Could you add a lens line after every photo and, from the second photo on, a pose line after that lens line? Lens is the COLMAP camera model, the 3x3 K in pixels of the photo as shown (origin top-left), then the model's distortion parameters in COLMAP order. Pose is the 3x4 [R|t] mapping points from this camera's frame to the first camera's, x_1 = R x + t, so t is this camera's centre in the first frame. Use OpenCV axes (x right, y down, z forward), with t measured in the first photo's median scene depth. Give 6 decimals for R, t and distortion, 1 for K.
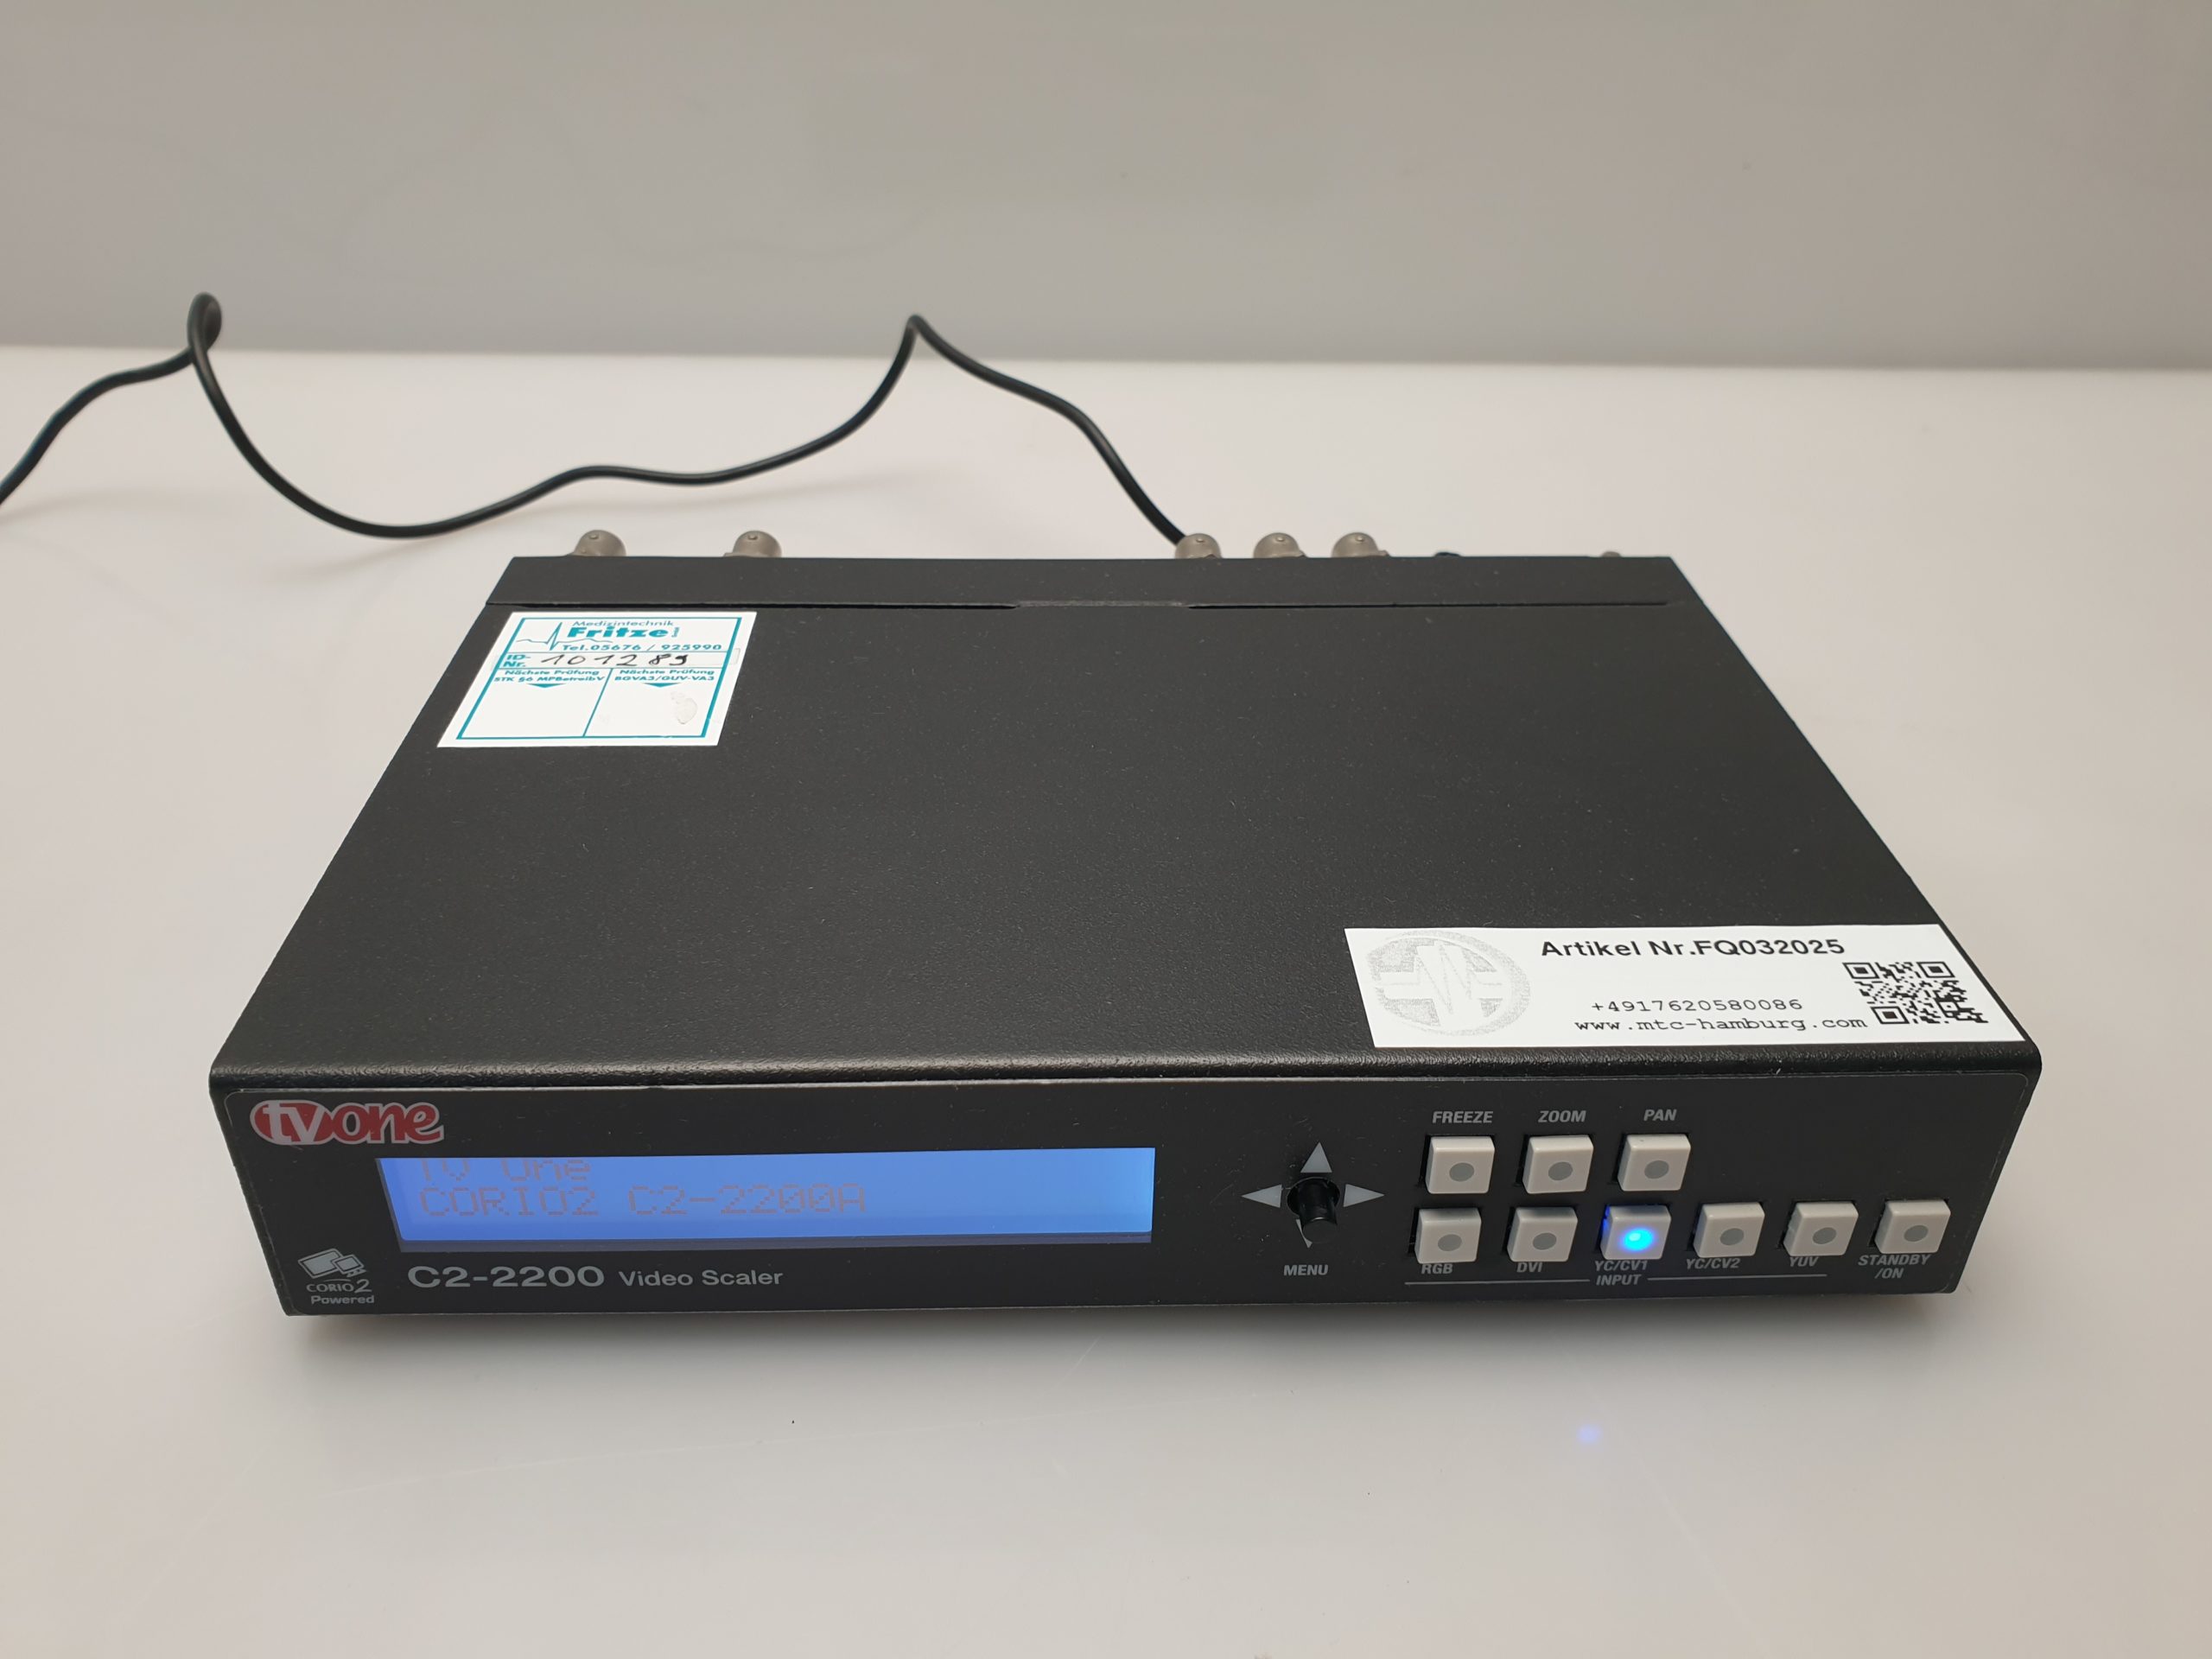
lens RADIAL K [[1660.1, 0, 1106.0], [0, 1660.1, 829.5], [0, 0, 1]] dist [-0.085120, 0.001876]
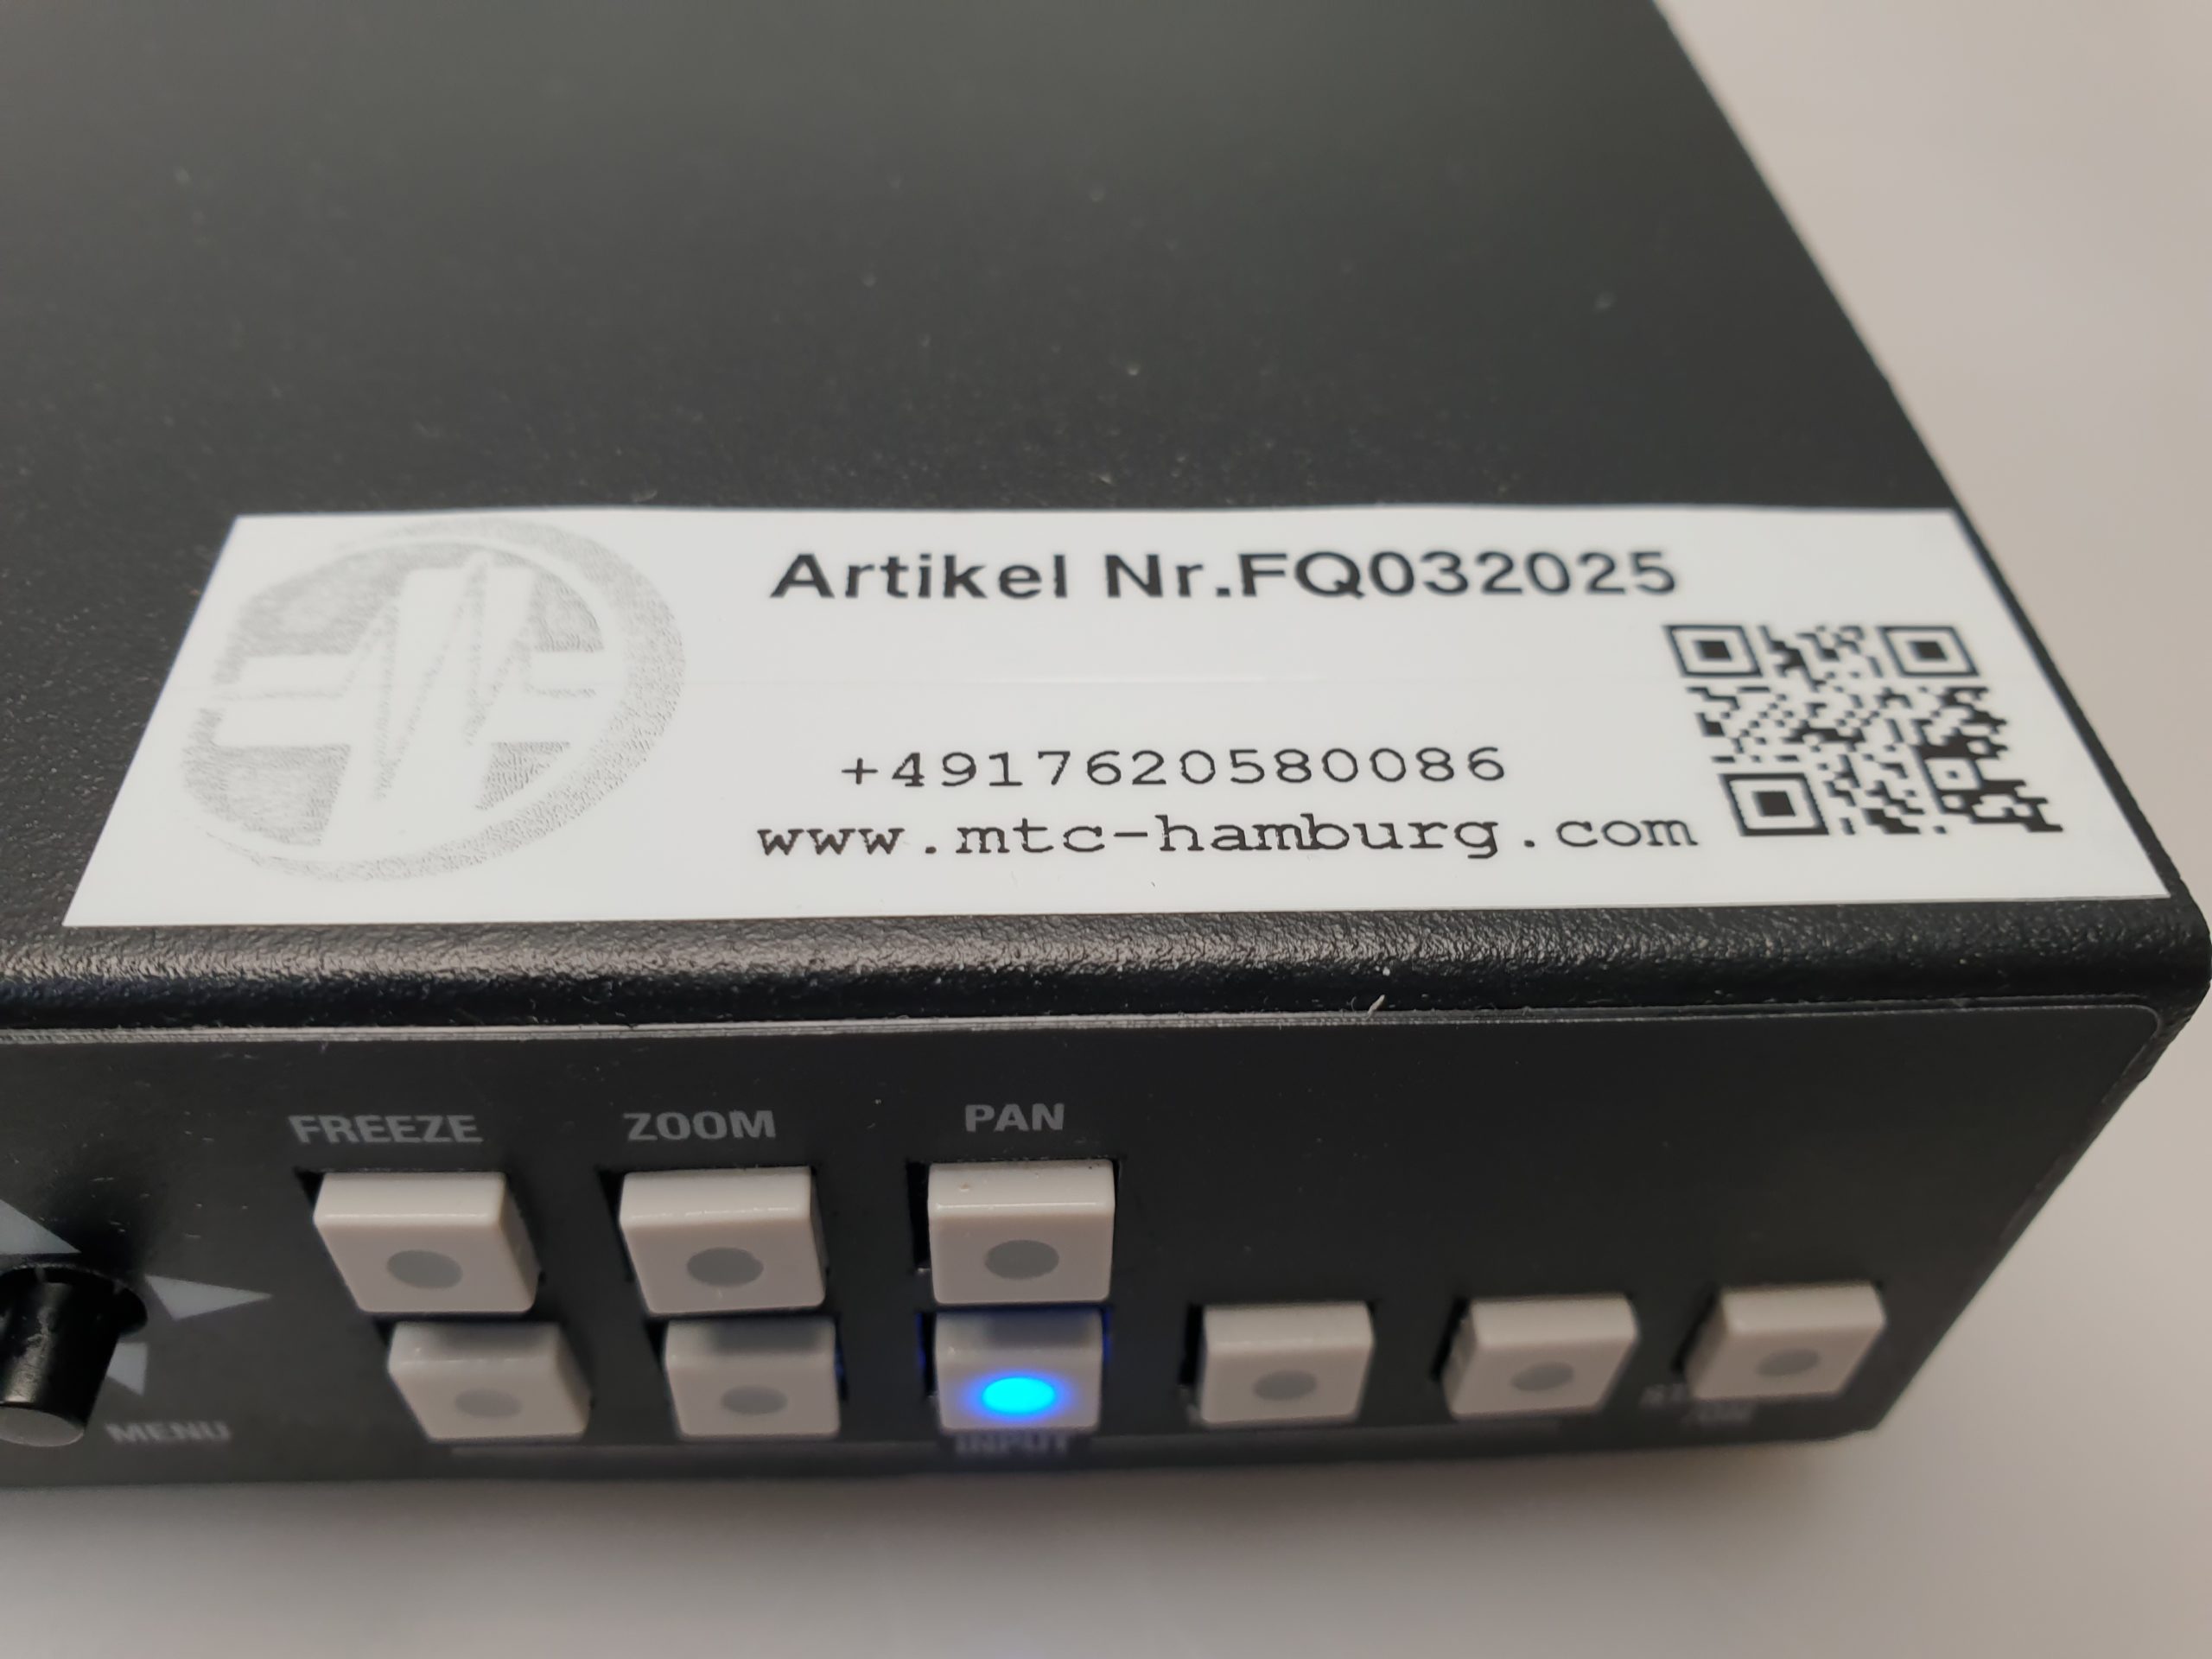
lens RADIAL K [[1868.1, 0, 1096.0], [0, 1868.1, 858.4], [0, 0, 1]] dist [0.049769, -0.550394]
pose [[0.999144, -0.006914, 0.040793, 0.326392], [-0.004271, 0.963433, 0.267914, 0.025709], [-0.041154, -0.267858, 0.962579, 0.634632]]
